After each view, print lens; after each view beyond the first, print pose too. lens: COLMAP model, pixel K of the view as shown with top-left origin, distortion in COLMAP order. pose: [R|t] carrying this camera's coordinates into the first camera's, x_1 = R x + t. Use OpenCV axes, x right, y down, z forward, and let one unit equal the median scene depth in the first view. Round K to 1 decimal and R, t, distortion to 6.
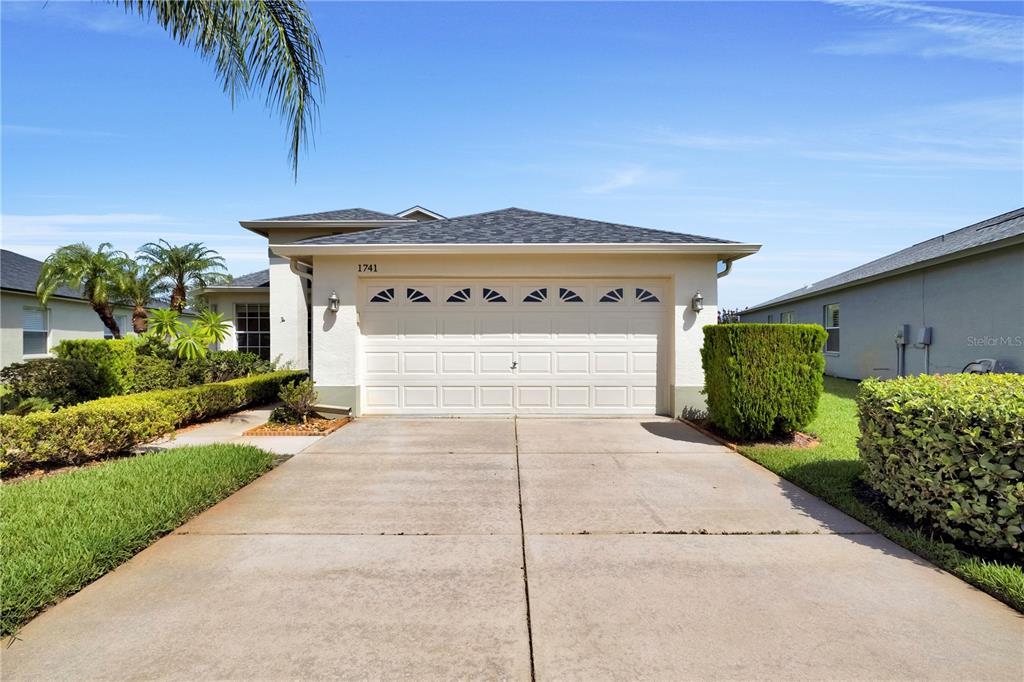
lens RADIAL K [[531.8, 0, 512.0], [0, 531.8, 341.0], [0, 0, 1]] dist [0.001160, 0.000159]
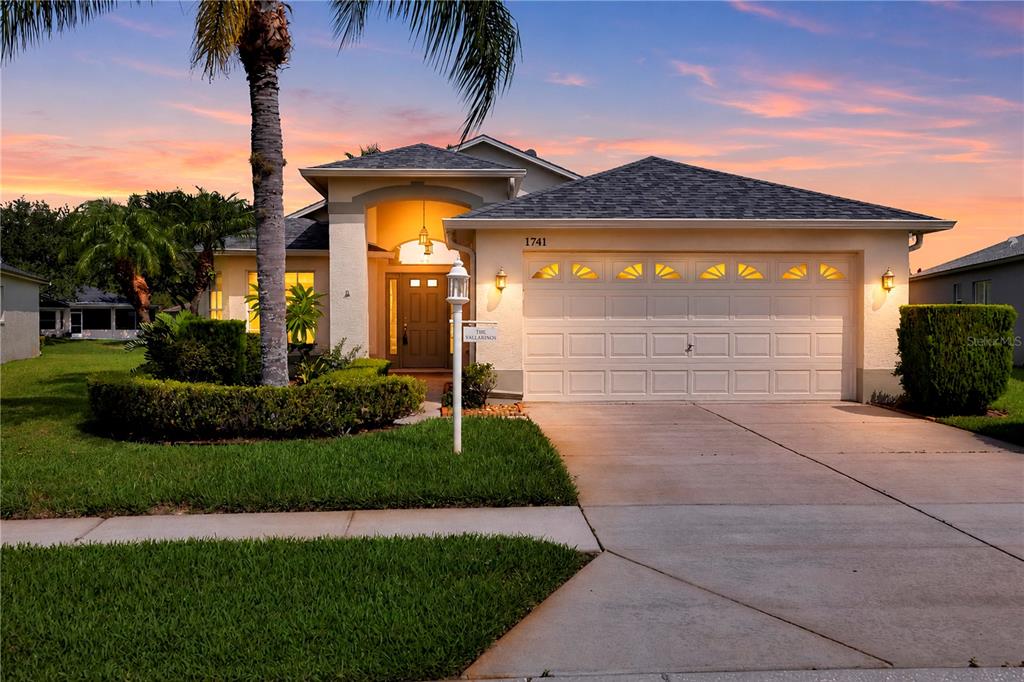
lens RADIAL K [[1032.6, 0, 512.0], [0, 1032.6, 341.0], [0, 0, 1]] dist [0.003267, 0.017517]
pose [[0.998673, -0.001574, 0.051474, -0.406447], [0.000748, 0.999871, 0.016071, 0.005637], [-0.051493, -0.016011, 0.998545, -0.786678]]
